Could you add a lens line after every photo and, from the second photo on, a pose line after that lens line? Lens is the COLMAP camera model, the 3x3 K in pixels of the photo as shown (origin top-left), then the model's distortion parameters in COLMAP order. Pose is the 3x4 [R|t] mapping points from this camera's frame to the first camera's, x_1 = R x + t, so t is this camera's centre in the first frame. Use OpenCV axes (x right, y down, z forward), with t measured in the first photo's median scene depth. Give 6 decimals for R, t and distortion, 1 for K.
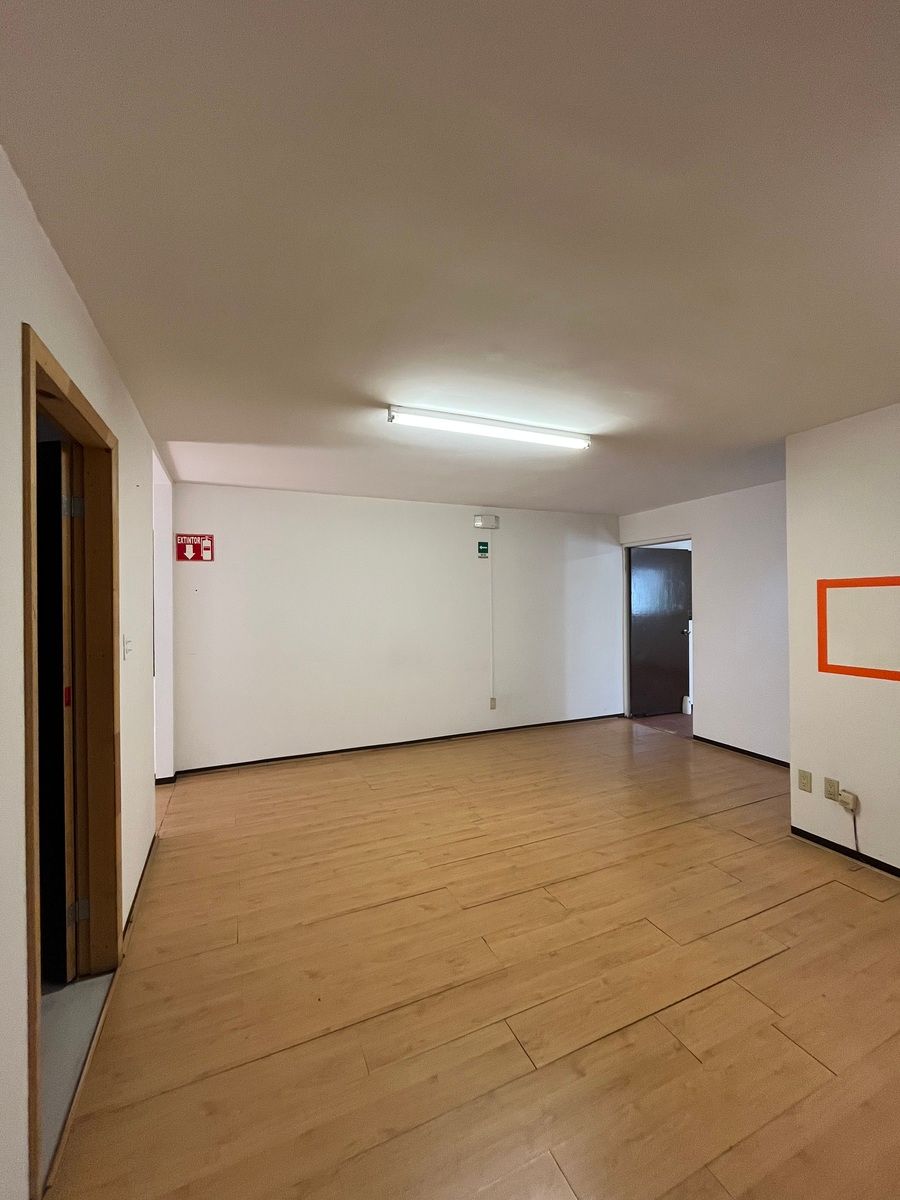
lens RADIAL K [[484.3, 0, 449.5], [0, 484.3, 595.1], [0, 0, 1]] dist [-0.002346, 0.000085]
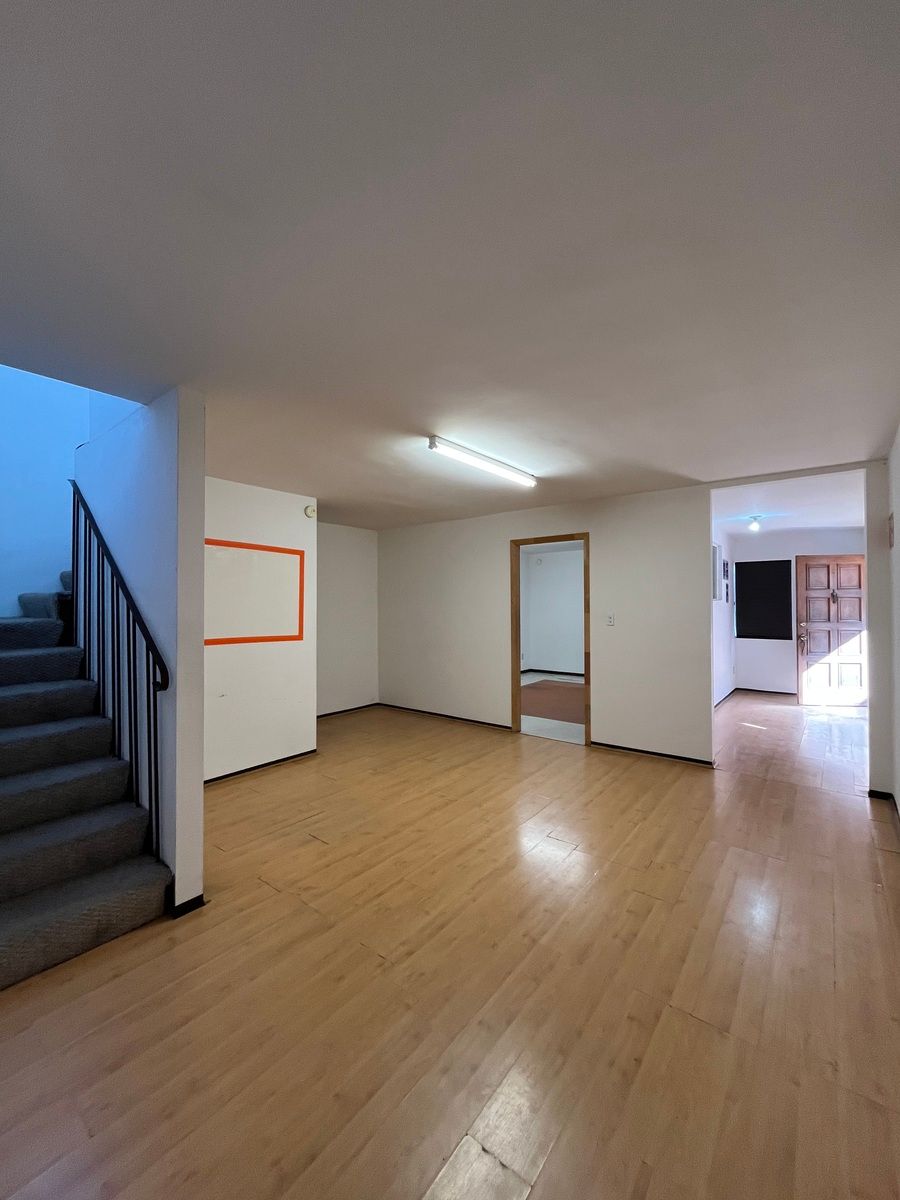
lens RADIAL K [[484.3, 0, 449.5], [0, 484.3, 595.1], [0, 0, 1]] dist [-0.002346, 0.000085]
pose [[-0.883313, 0.002409, -0.468777, 0.792613], [0.014436, 0.999652, -0.022065, 0.024193], [0.468561, -0.026258, -0.883041, 2.074059]]
